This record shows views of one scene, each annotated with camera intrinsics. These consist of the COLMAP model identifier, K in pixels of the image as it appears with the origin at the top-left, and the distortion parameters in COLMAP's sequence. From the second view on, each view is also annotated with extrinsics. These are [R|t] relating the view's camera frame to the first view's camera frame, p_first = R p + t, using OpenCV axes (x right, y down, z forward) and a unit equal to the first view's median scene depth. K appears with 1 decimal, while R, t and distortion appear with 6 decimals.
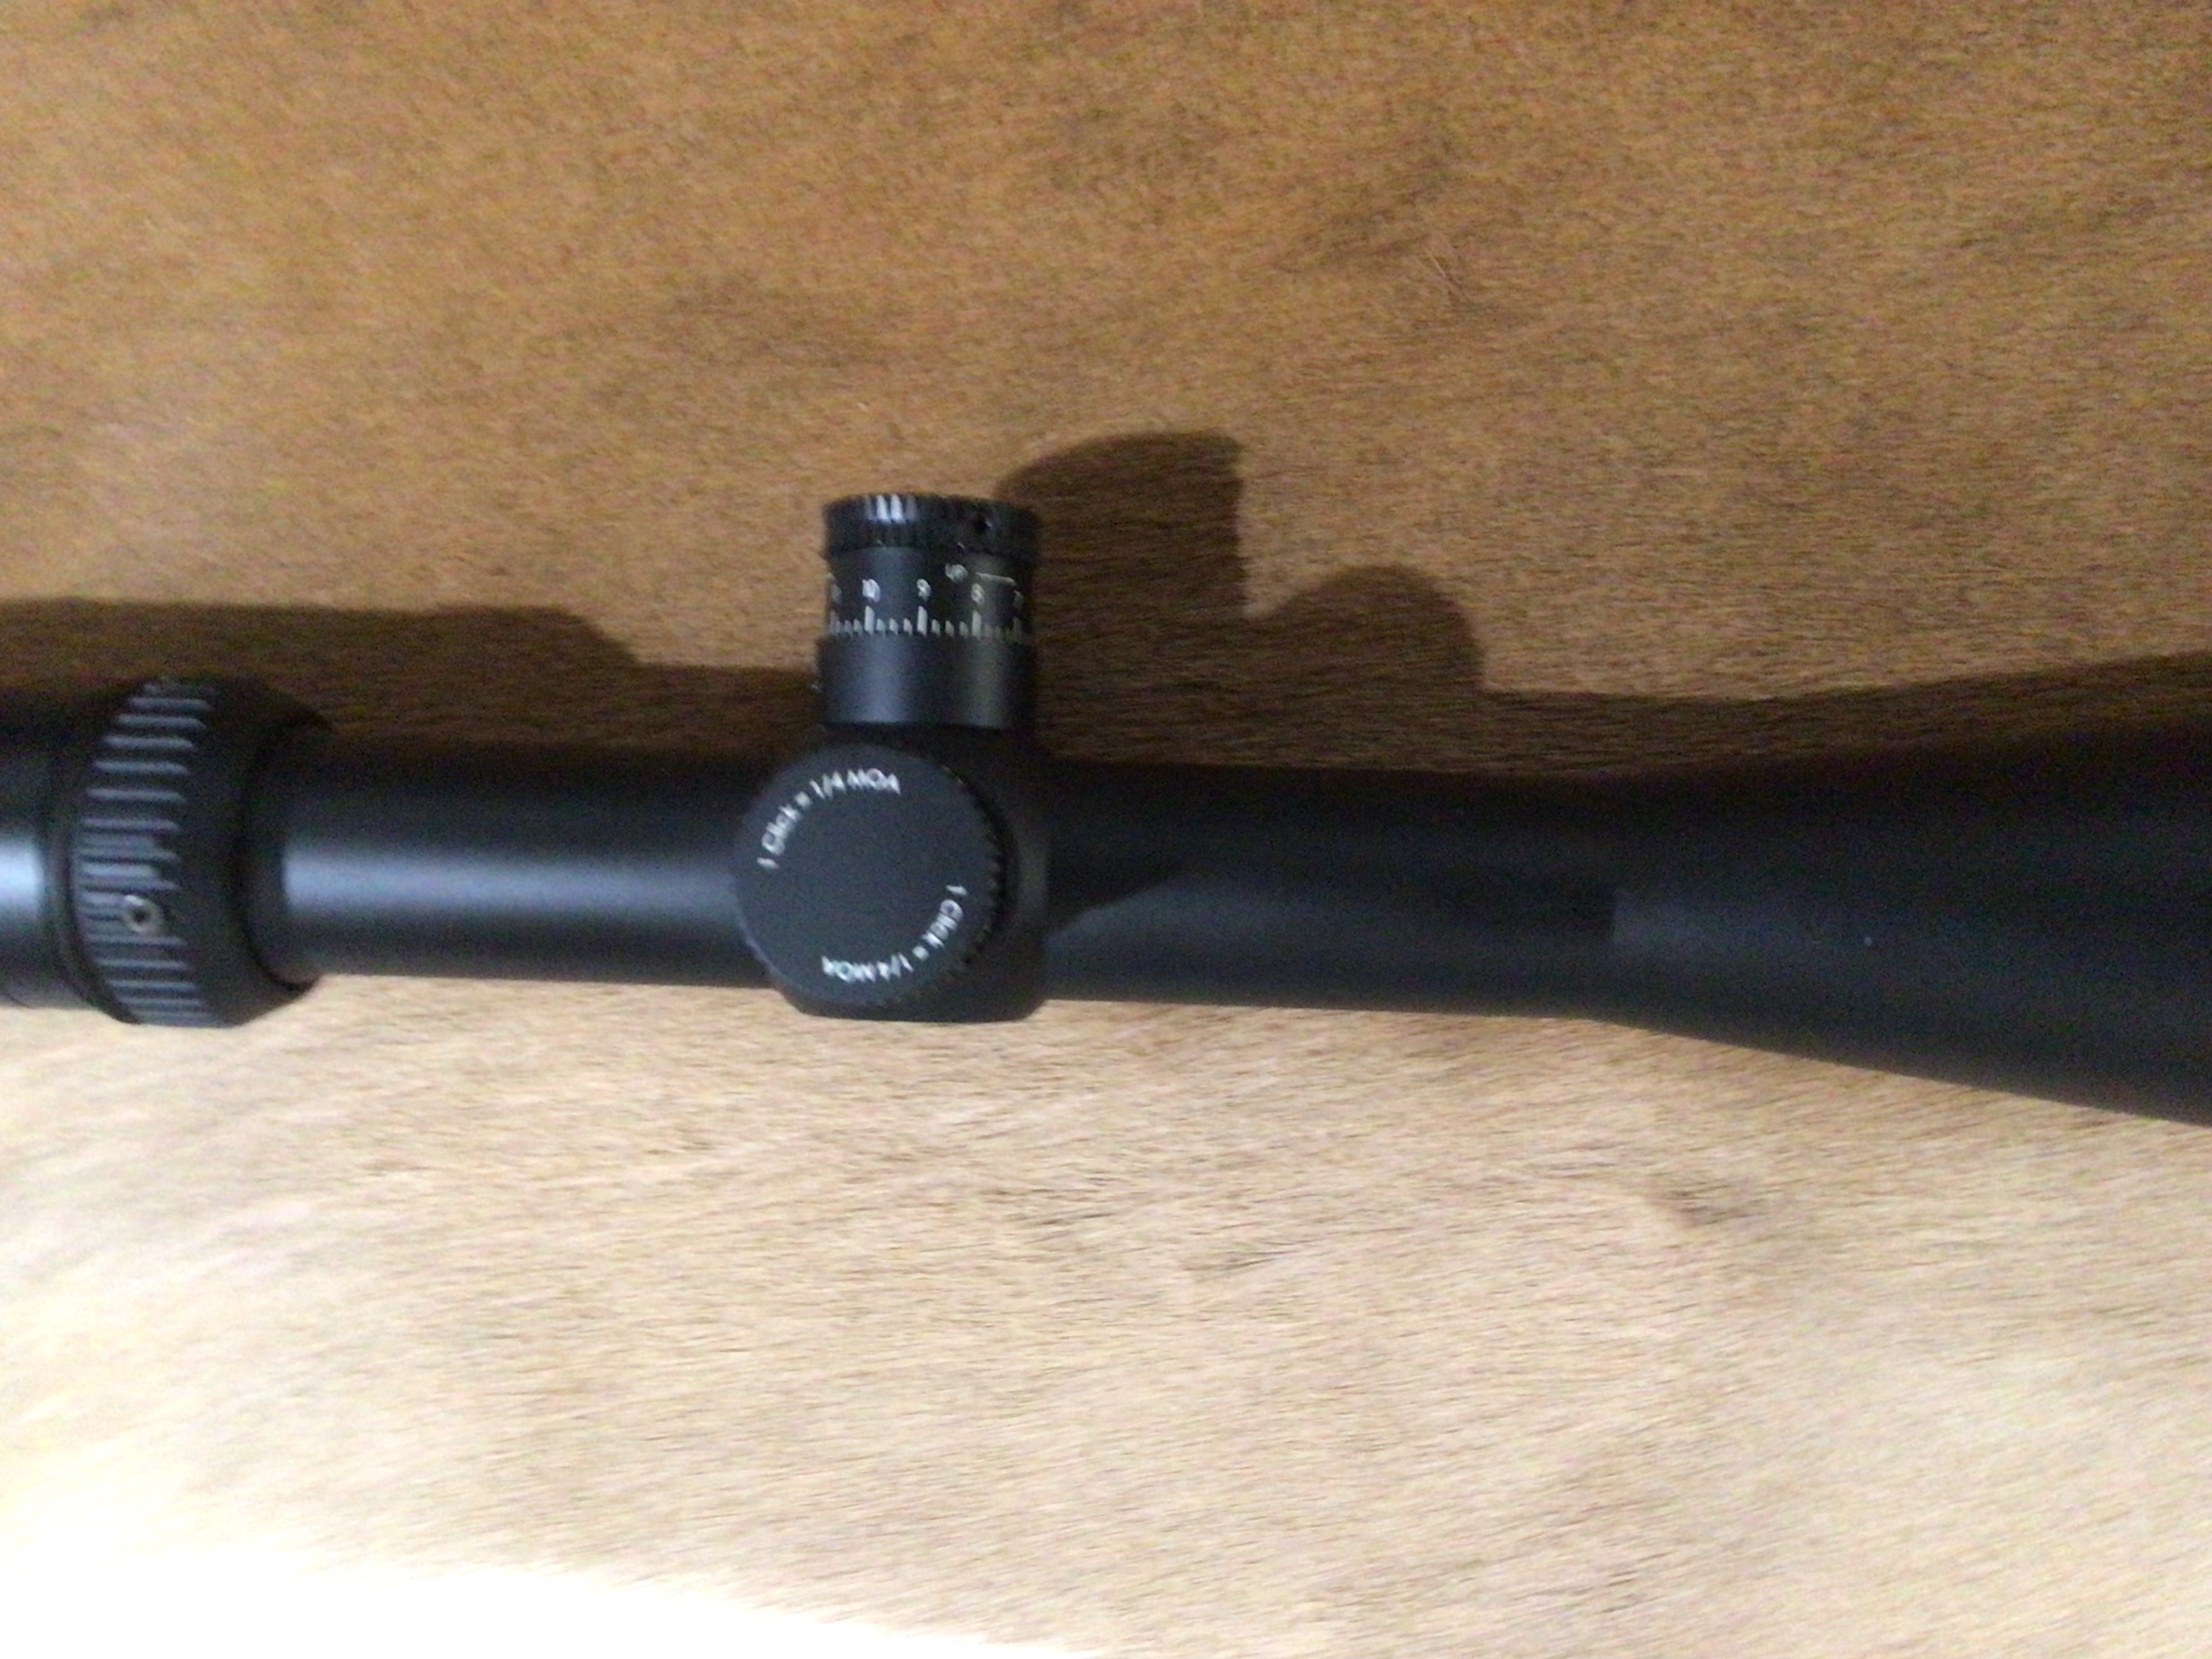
lens RADIAL K [[1986.3, 0, 1106.0], [0, 1986.3, 829.5], [0, 0, 1]] dist [0.116342, -0.255277]
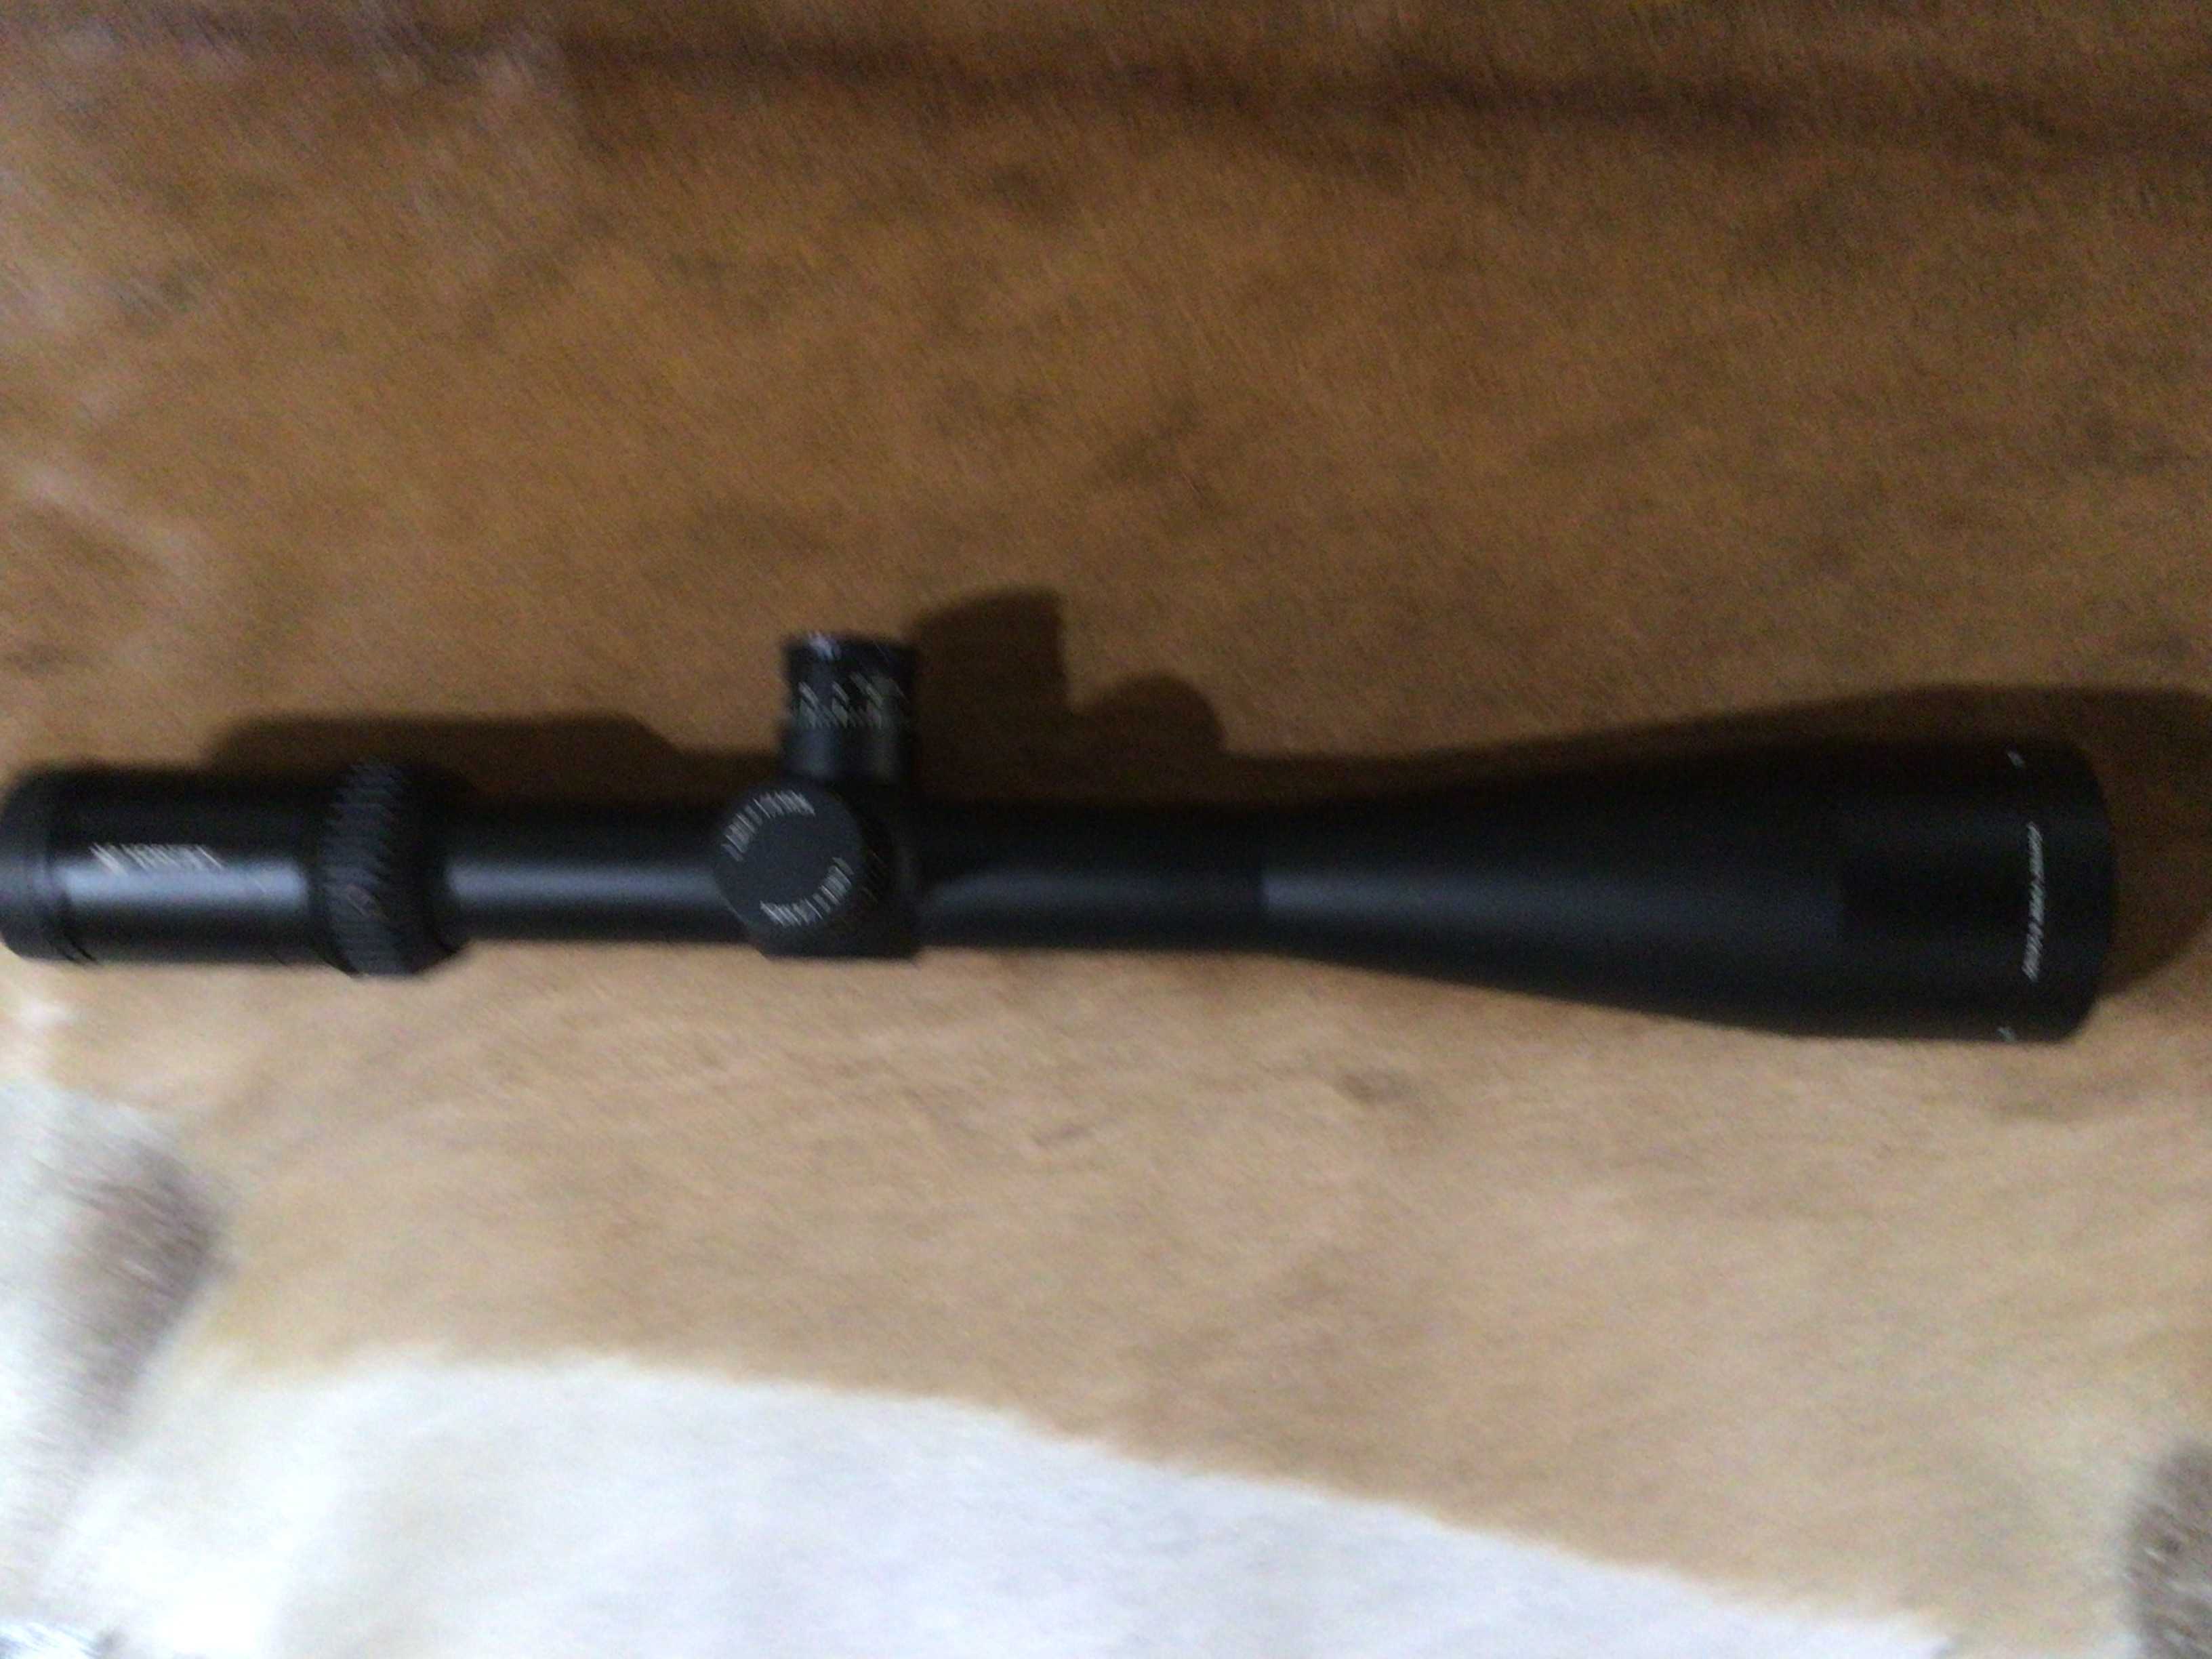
lens RADIAL K [[1986.3, 0, 1106.0], [0, 1986.3, 829.5], [0, 0, 1]] dist [0.116342, -0.255277]
pose [[0.998438, -0.019569, -0.052335, 0.179472], [0.016123, 0.997723, -0.065492, 0.086422], [0.053498, 0.064546, 0.996480, -0.516334]]
